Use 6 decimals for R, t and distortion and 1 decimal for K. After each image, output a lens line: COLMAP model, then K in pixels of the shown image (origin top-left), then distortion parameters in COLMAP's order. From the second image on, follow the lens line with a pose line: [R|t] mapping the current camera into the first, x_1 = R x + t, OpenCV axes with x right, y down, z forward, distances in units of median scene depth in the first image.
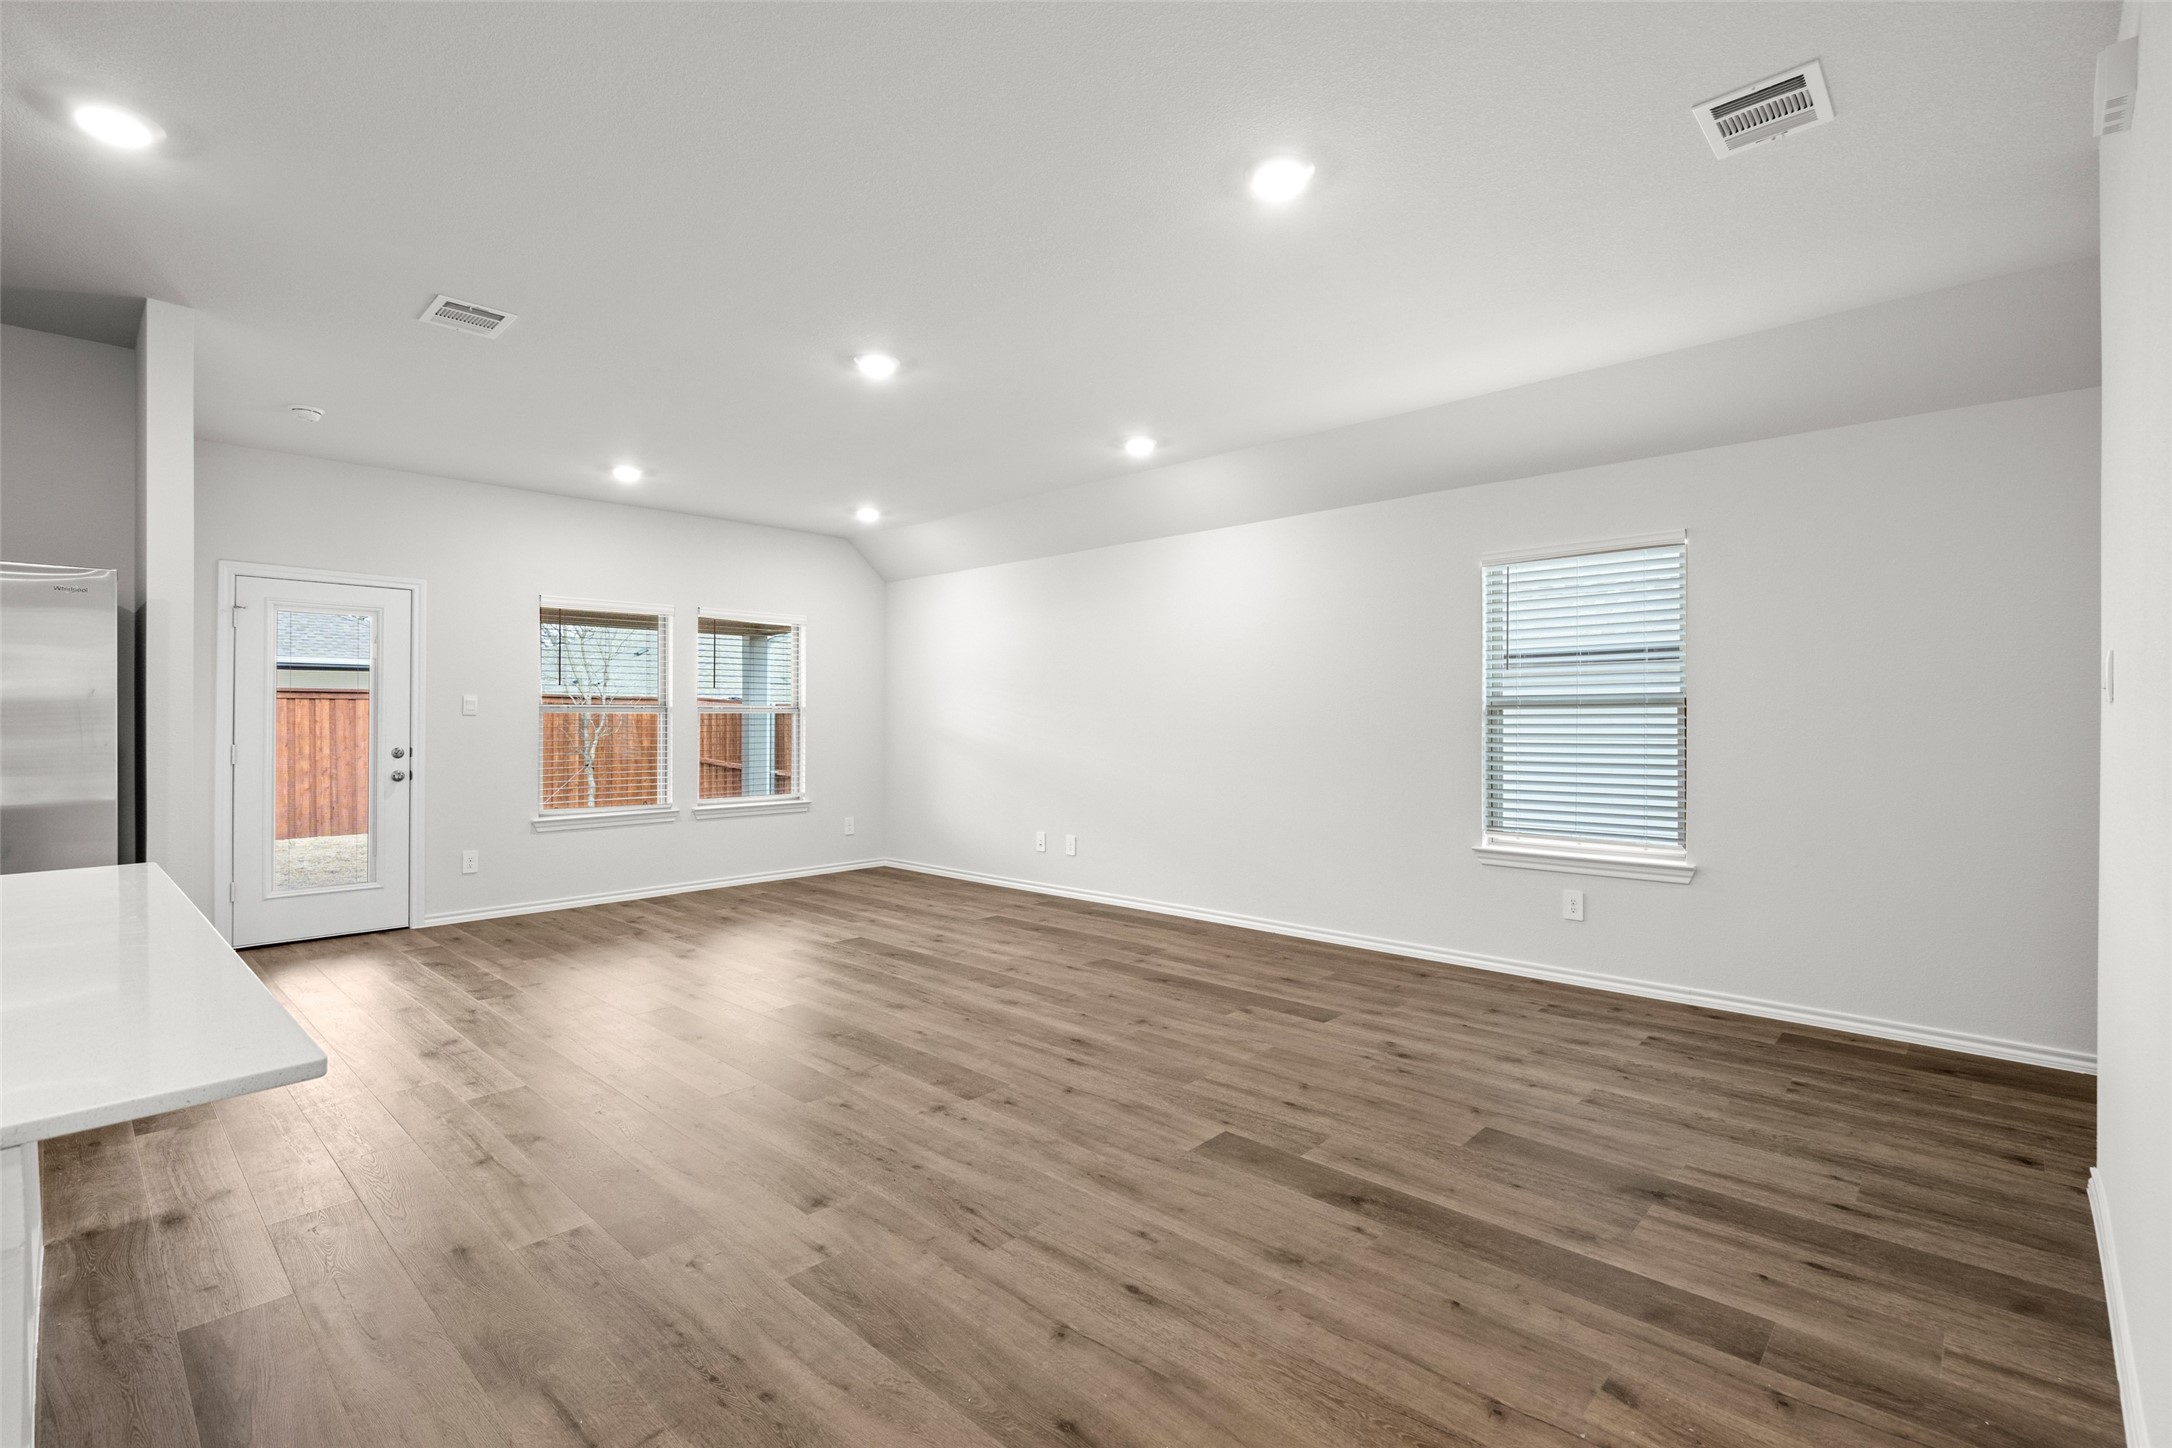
lens RADIAL K [[987.7, 0, 1079.9], [0, 987.7, 720.1], [0, 0, 1]] dist [-0.007133, 0.001826]
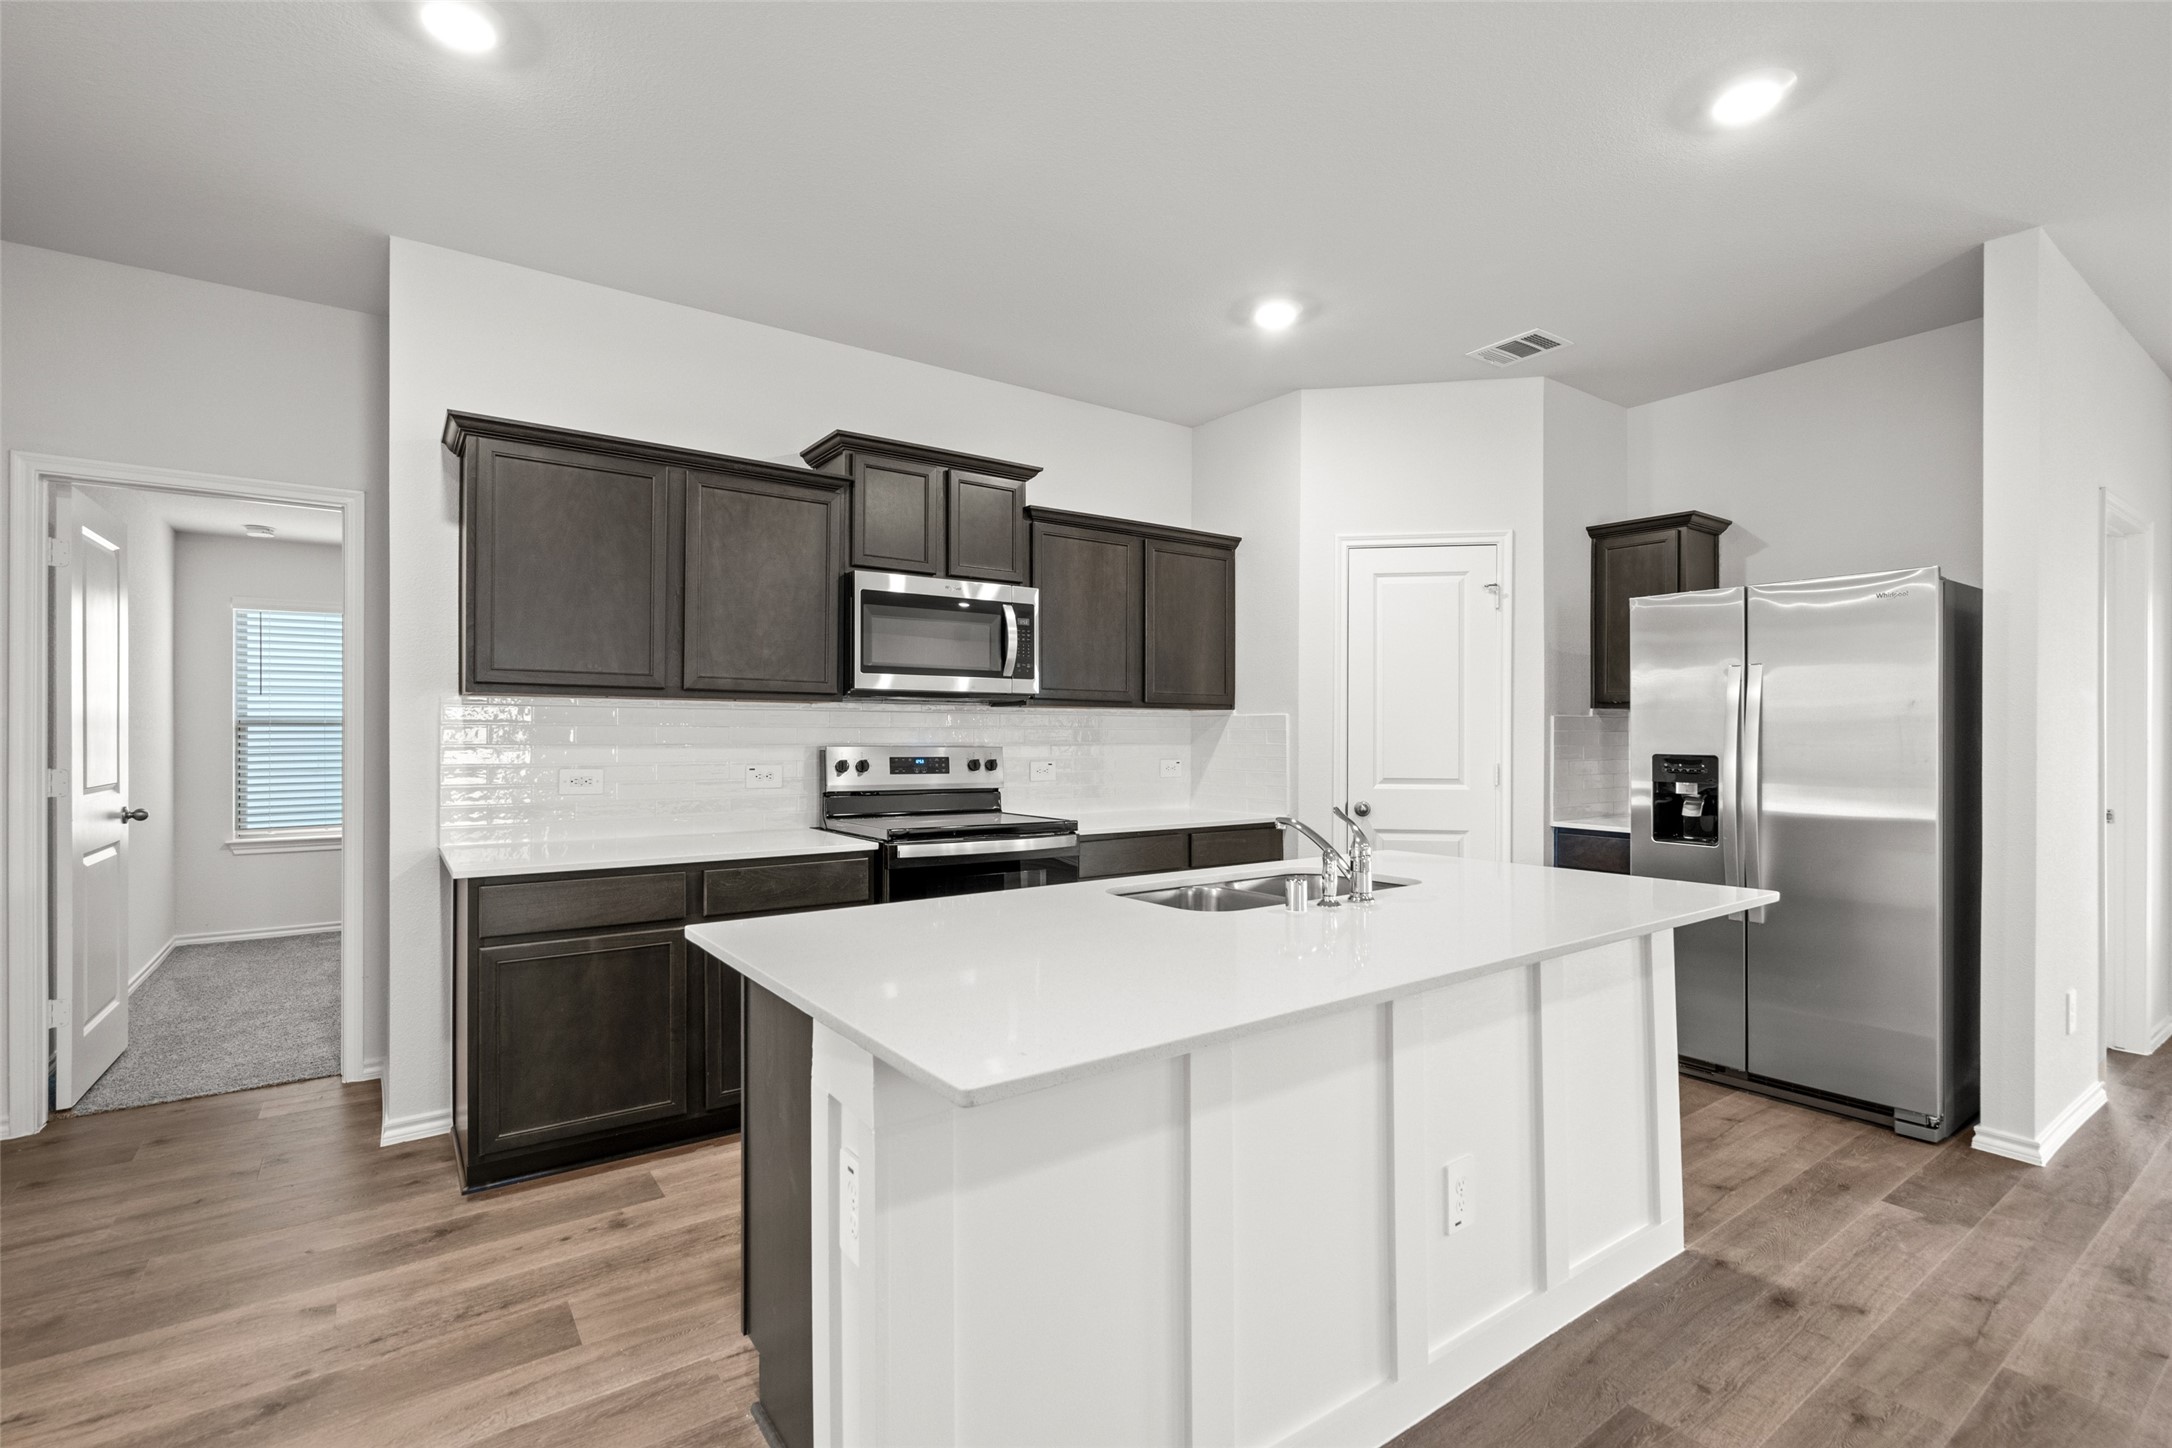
lens RADIAL K [[987.7, 0, 1076.5], [0, 987.7, 743.0], [0, 0, 1]] dist [-0.007133, 0.001826]
pose [[-0.192056, 0.011626, -0.981315, 0.034142], [-0.006168, 0.999896, 0.013054, 0.001781], [0.981365, 0.008560, -0.191965, 0.343232]]
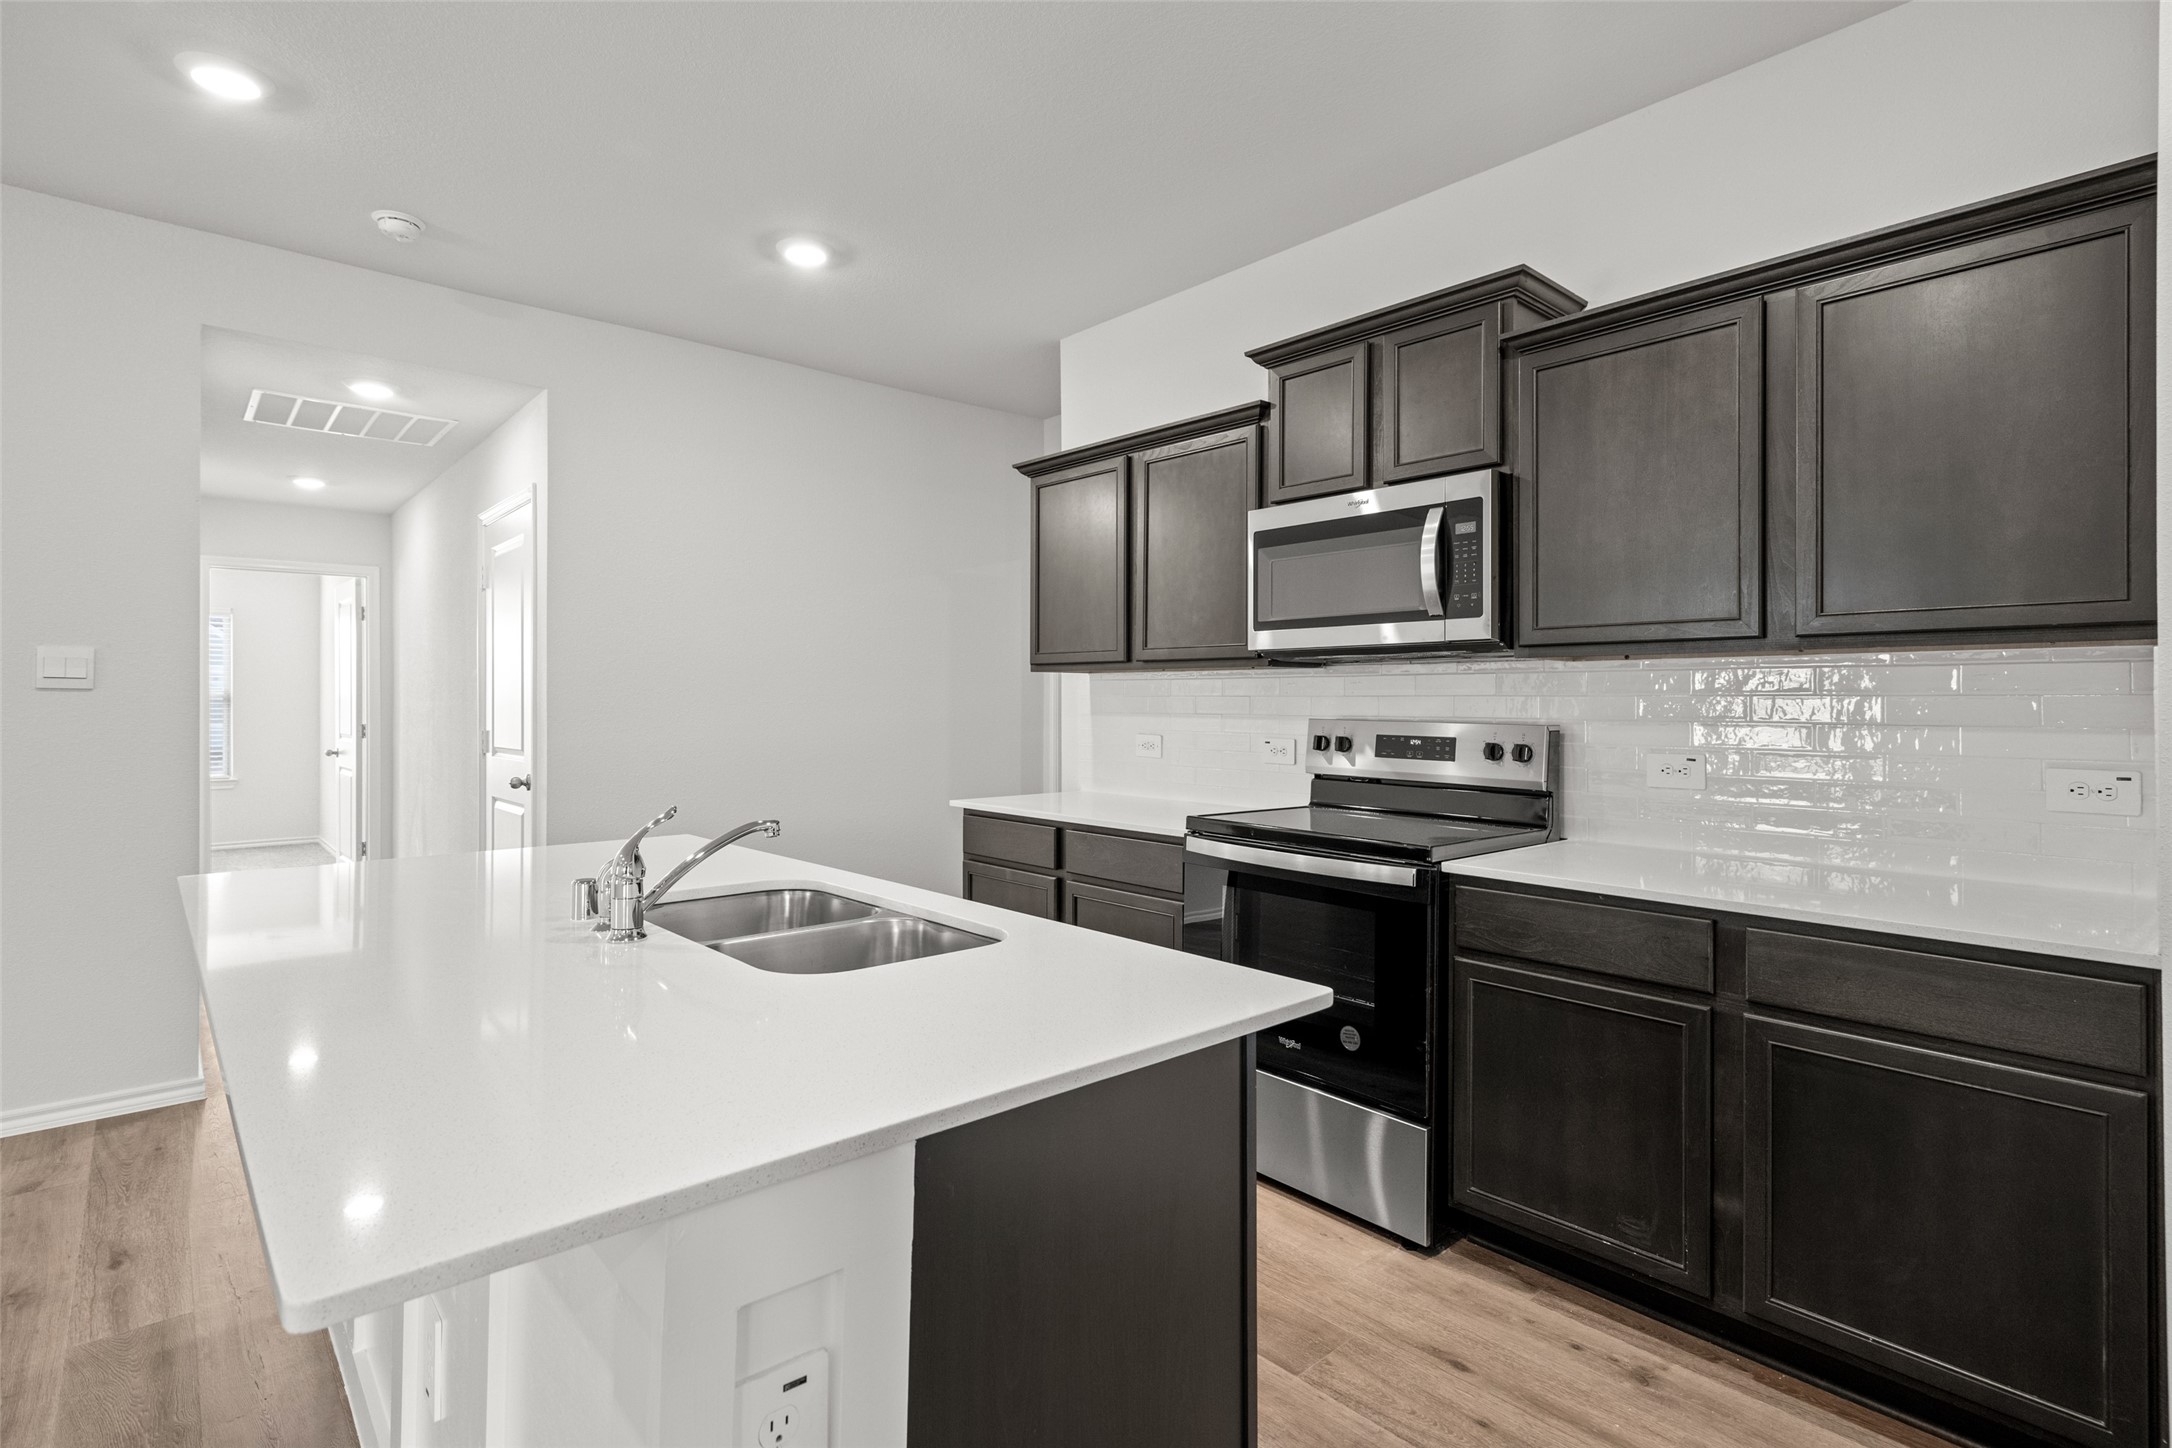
lens RADIAL K [[1056.1, 0, 1082.1], [0, 1056.1, 711.2], [0, 0, 1]] dist [0.006968, 0.000205]
pose [[-0.996341, 0.001365, 0.085452, -0.727673], [0.002493, 0.999911, 0.013091, 0.001073], [-0.085426, 0.013256, -0.996256, 0.785560]]
